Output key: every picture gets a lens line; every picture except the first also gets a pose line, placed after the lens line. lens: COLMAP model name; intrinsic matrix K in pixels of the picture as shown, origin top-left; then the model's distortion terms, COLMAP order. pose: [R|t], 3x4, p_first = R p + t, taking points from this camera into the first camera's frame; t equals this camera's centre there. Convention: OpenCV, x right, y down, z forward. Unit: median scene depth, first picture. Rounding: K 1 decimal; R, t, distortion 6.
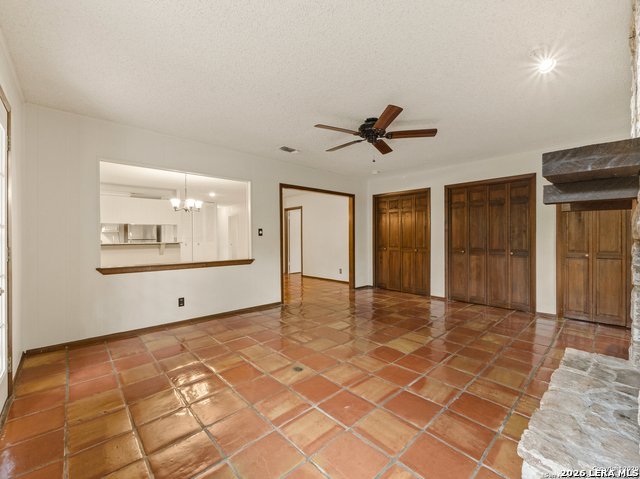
lens RADIAL K [[270.8, 0, 324.7], [0, 270.8, 239.7], [0, 0, 1]] dist [-0.000779, -0.000229]
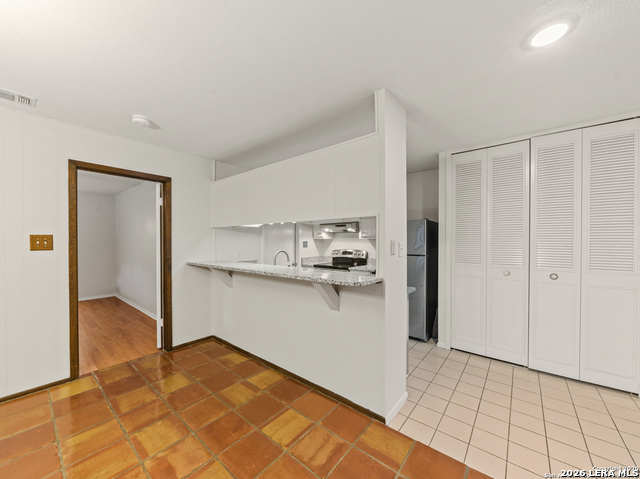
lens RADIAL K [[246.1, 0, 320.7], [0, 246.1, 242.4], [0, 0, 1]] dist [-0.008102, 0.000023]
pose [[0.126791, 0.013513, -0.991837, -0.473063], [-0.004259, 0.999905, 0.013079, -0.048631], [0.991920, 0.002566, 0.126836, 1.474464]]
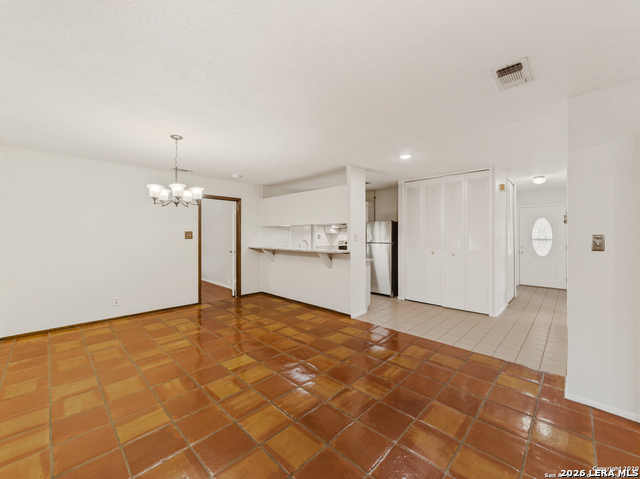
lens RADIAL K [[263.7, 0, 318.8], [0, 263.7, 231.7], [0, 0, 1]] dist [-0.002563, -0.000324]
pose [[0.040339, -0.003048, -0.999181, 0.105304], [-0.003212, 0.999990, -0.003180, -0.052234], [0.999181, 0.003338, 0.040329, 1.476811]]
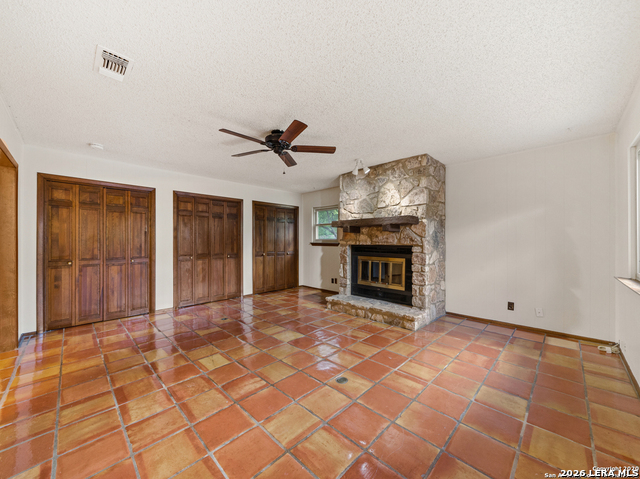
lens RADIAL K [[249.2, 0, 321.0], [0, 249.2, 241.5], [0, 0, 1]] dist [-0.000369, -0.000179]
pose [[-0.029264, 0.003004, 0.999567, -0.526011], [0.015616, 0.999875, -0.002548, -0.010195], [-0.999450, 0.015535, -0.029307, 0.579471]]
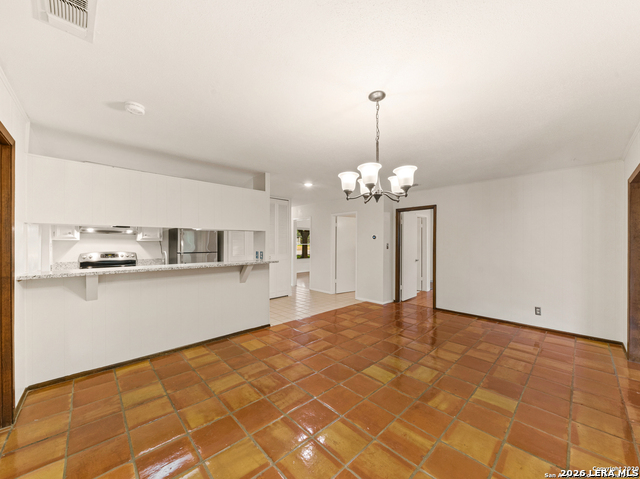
lens RADIAL K [[249.2, 0, 321.0], [0, 249.2, 241.5], [0, 0, 1]] dist [-0.000369, -0.000179]
pose [[0.999950, 0.010007, 0.000878, -0.679261], [-0.010000, 0.999916, -0.008281, -0.045519], [-0.000961, 0.008272, 0.999965, 0.716750]]
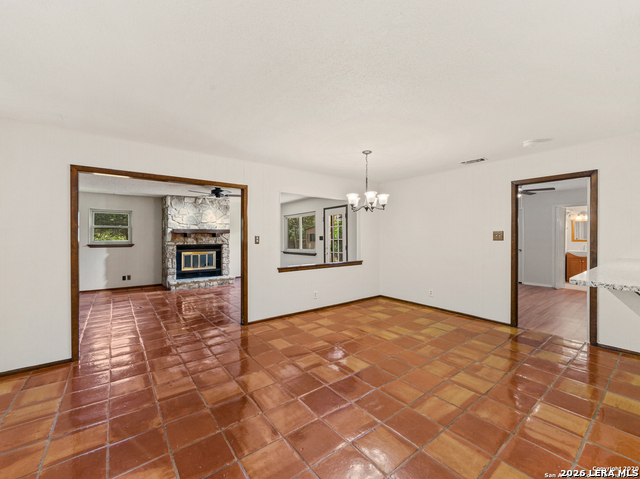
lens RADIAL K [[269.9, 0, 320.4], [0, 269.9, 236.6], [0, 0, 1]] dist [-0.000448, -0.000086]
pose [[-0.994393, 0.009054, 0.105362, -0.531124], [0.009639, 0.999941, 0.005047, -0.047667], [-0.105310, 0.006034, -0.994421, 1.961305]]
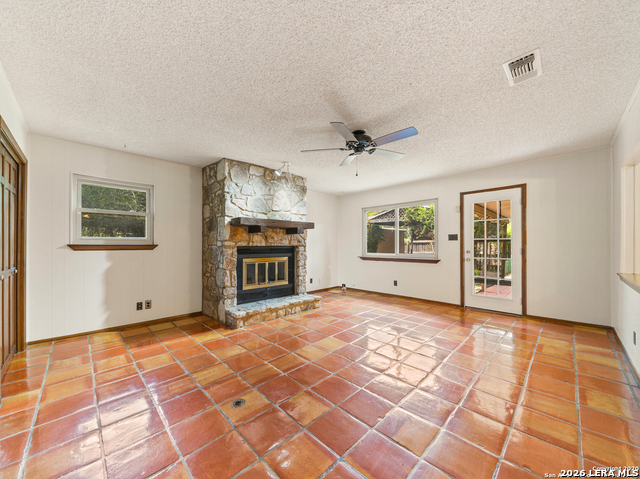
lens RADIAL K [[249.2, 0, 321.0], [0, 249.2, 241.5], [0, 0, 1]] dist [-0.000369, -0.000179]
pose [[-0.999711, 0.003166, -0.023824, 0.231343], [0.003099, 0.999991, 0.002842, -0.015273], [0.023832, 0.002767, -0.999712, 1.313959]]
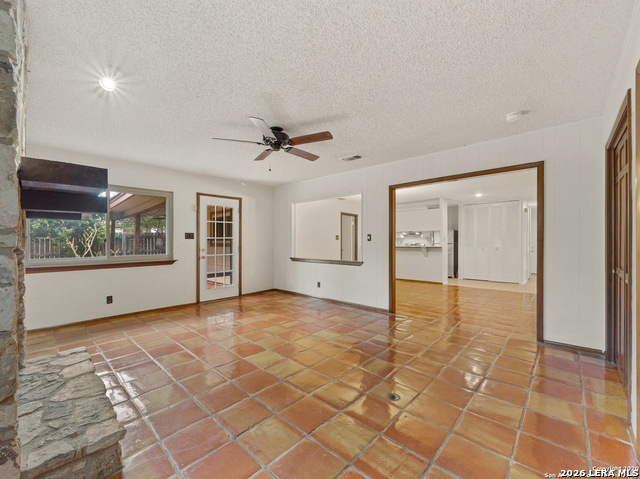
lens RADIAL K [[270.8, 0, 324.7], [0, 270.8, 239.7], [0, 0, 1]] dist [-0.000779, -0.000229]
pose [[0.077732, -0.006844, -0.996951, 0.814389], [-0.009803, 0.999923, -0.007629, -0.009456], [0.996926, 0.010366, 0.077659, 0.740983]]
